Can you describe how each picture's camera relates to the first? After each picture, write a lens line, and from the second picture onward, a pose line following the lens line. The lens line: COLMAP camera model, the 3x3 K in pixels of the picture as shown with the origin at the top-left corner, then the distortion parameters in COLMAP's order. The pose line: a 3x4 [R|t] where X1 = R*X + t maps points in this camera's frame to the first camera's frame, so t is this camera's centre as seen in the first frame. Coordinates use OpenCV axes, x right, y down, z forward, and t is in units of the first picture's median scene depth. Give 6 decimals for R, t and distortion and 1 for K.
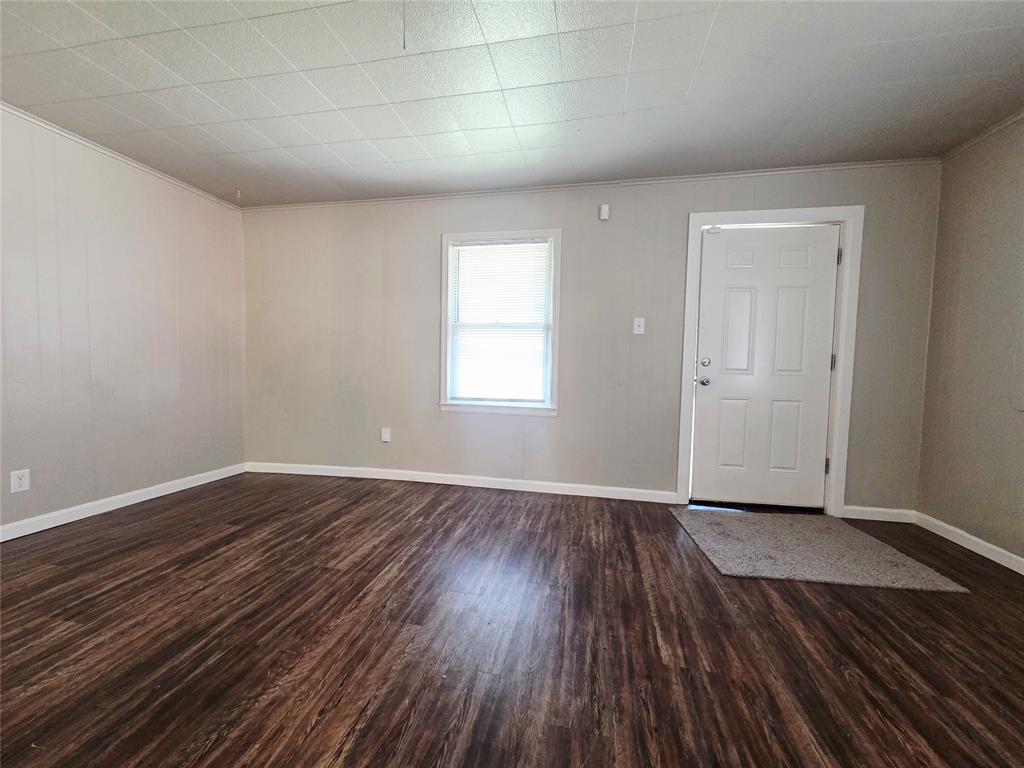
lens RADIAL K [[418.5, 0, 507.3], [0, 418.5, 384.4], [0, 0, 1]] dist [0.006279, -0.002124]
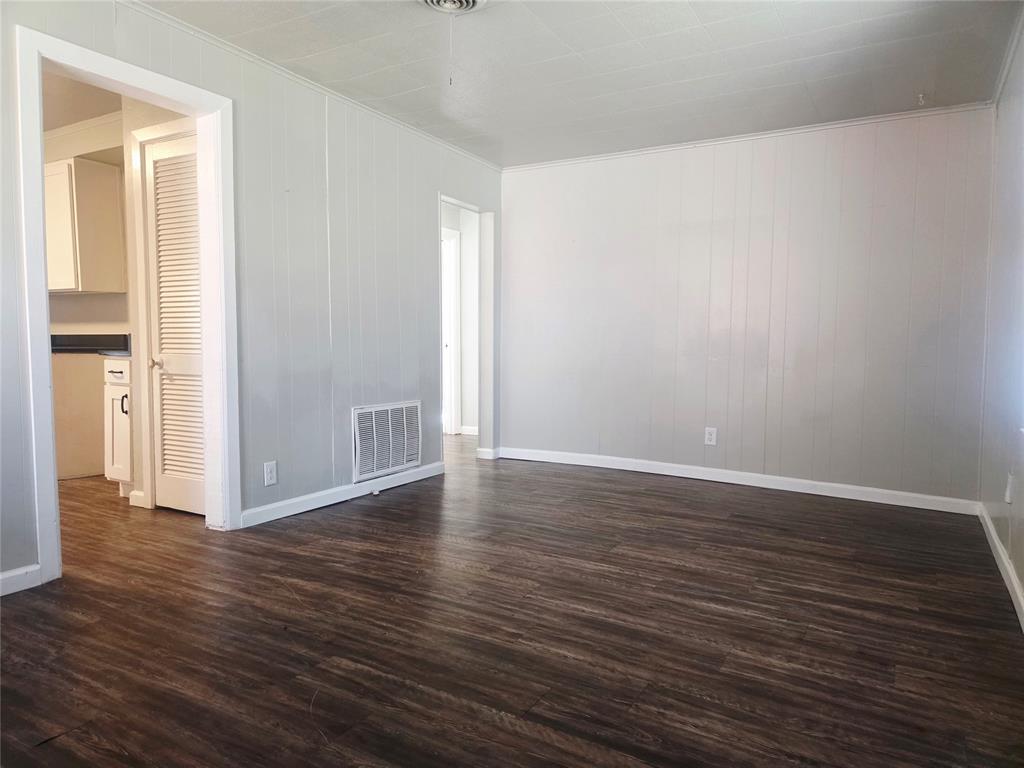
lens RADIAL K [[669.9, 0, 515.9], [0, 669.9, 384.9], [0, 0, 1]] dist [0.062659, 0.001400]
pose [[-0.302803, 0.042603, -0.952101, 1.025063], [-0.064046, 0.995833, 0.064929, -0.021769], [0.950899, 0.080638, -0.298812, 1.114595]]
